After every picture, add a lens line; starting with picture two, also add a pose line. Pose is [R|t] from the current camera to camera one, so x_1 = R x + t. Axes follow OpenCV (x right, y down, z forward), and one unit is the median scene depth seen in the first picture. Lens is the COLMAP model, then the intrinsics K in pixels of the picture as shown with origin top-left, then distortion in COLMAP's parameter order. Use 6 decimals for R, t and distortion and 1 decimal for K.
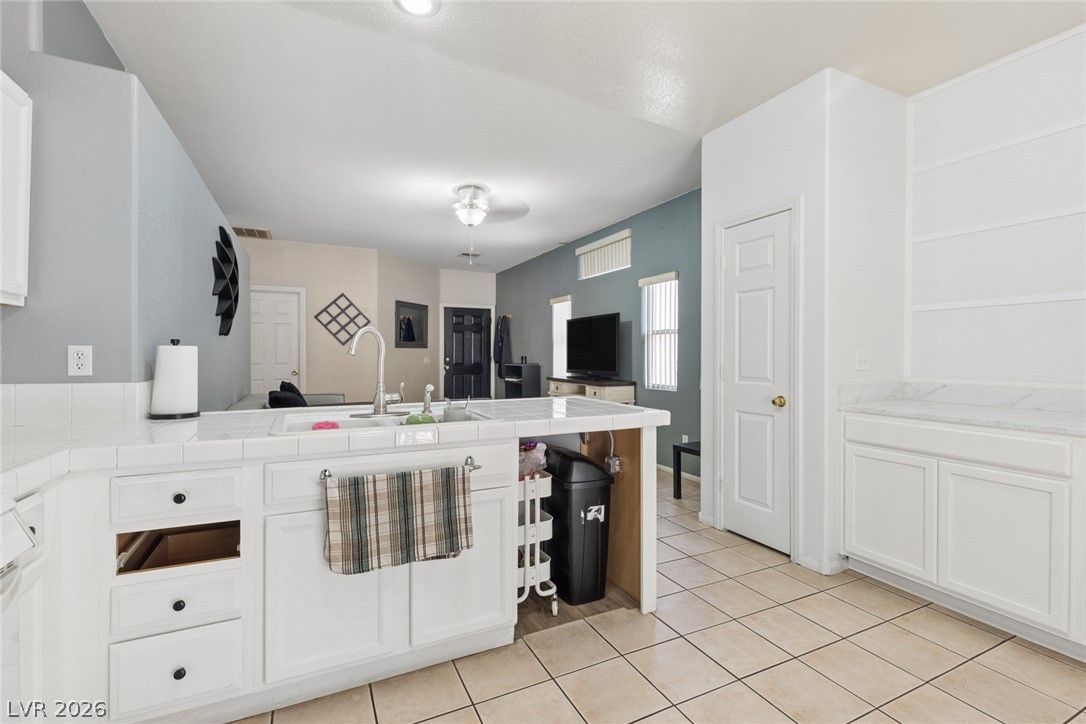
lens RADIAL K [[491.0, 0, 553.2], [0, 491.0, 356.5], [0, 0, 1]] dist [0.003163, -0.001678]
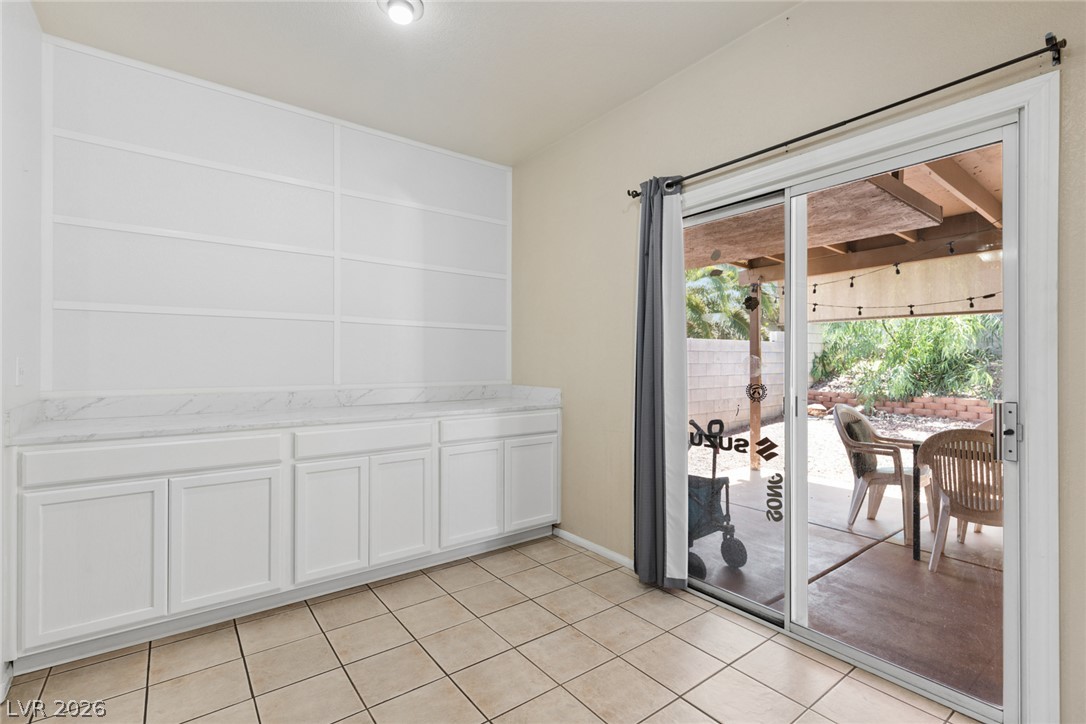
lens RADIAL K [[491.0, 0, 542.9], [0, 491.0, 359.1], [0, 0, 1]] dist [0.003163, -0.001678]
pose [[-0.184578, 0.005685, 0.982801, -0.190123], [0.002762, 0.999982, -0.005266, -0.003776], [-0.982814, 0.001742, -0.184591, 0.369435]]
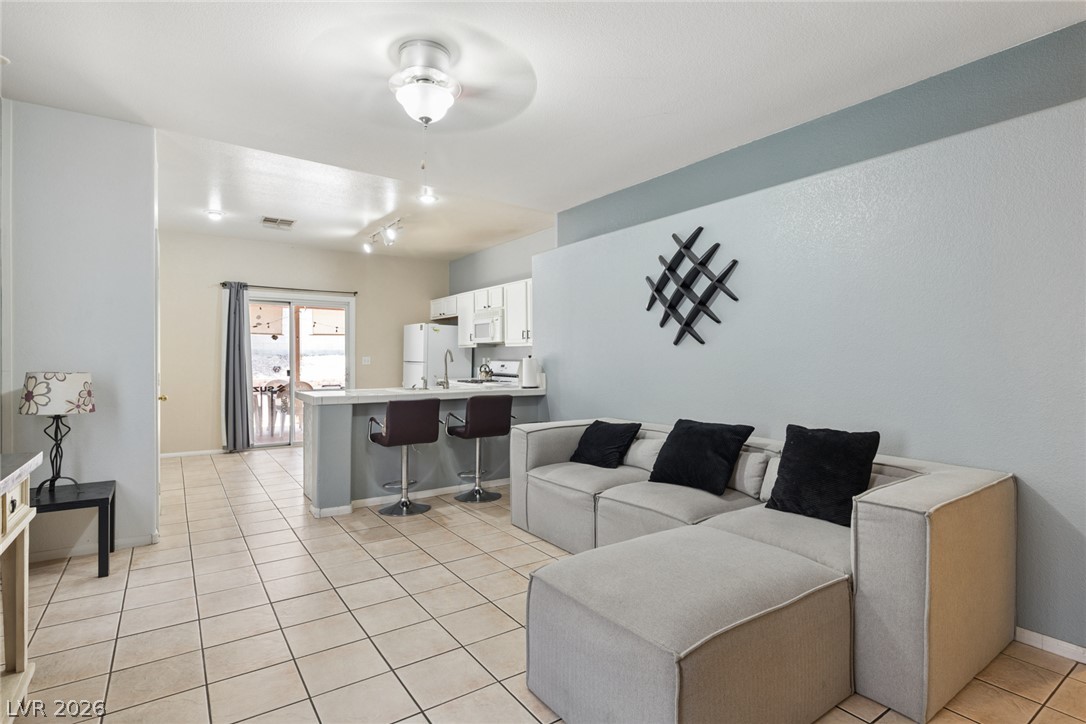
lens RADIAL K [[540.7, 0, 558.4], [0, 540.7, 357.1], [0, 0, 1]] dist [-0.015982, -0.000458]
pose [[-0.985746, -0.003393, -0.168207, -0.329668], [-0.004465, 0.999972, 0.005997, -0.029835], [0.168182, 0.006663, -0.985733, 2.532142]]
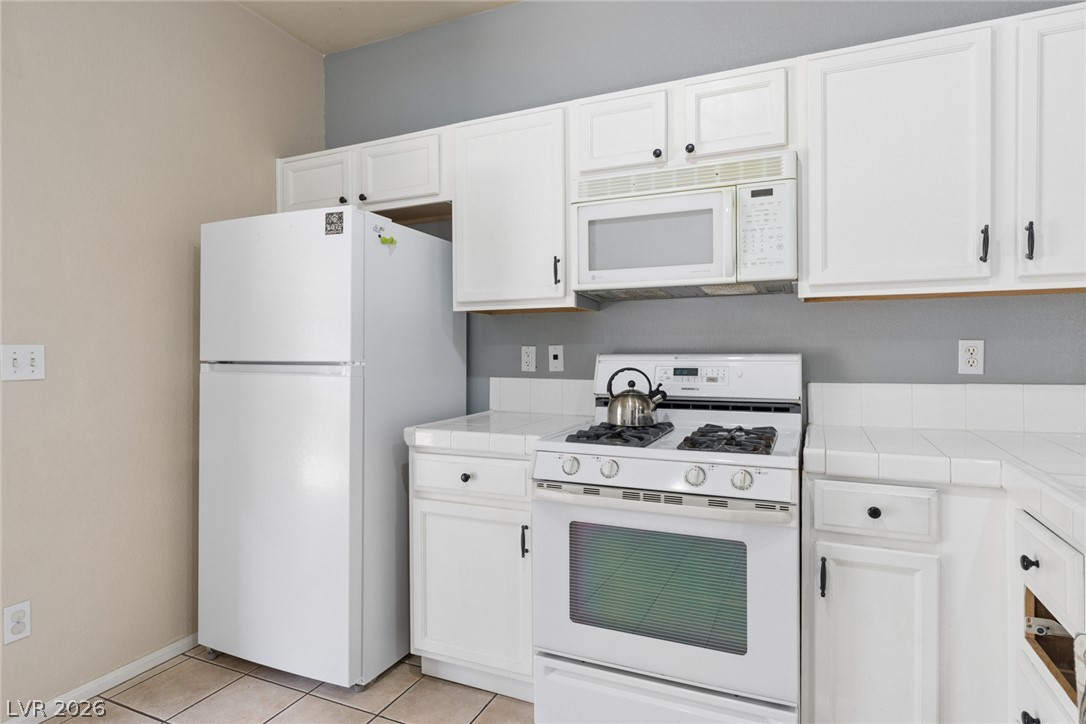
lens RADIAL K [[582.7, 0, 549.3], [0, 582.7, 354.1], [0, 0, 1]] dist [-0.006296, -0.000412]
pose [[-0.766354, 0.004402, -0.642403, 0.126116], [0.000940, 0.999983, 0.005731, -0.002068], [0.642418, 0.003788, -0.766345, 0.590295]]
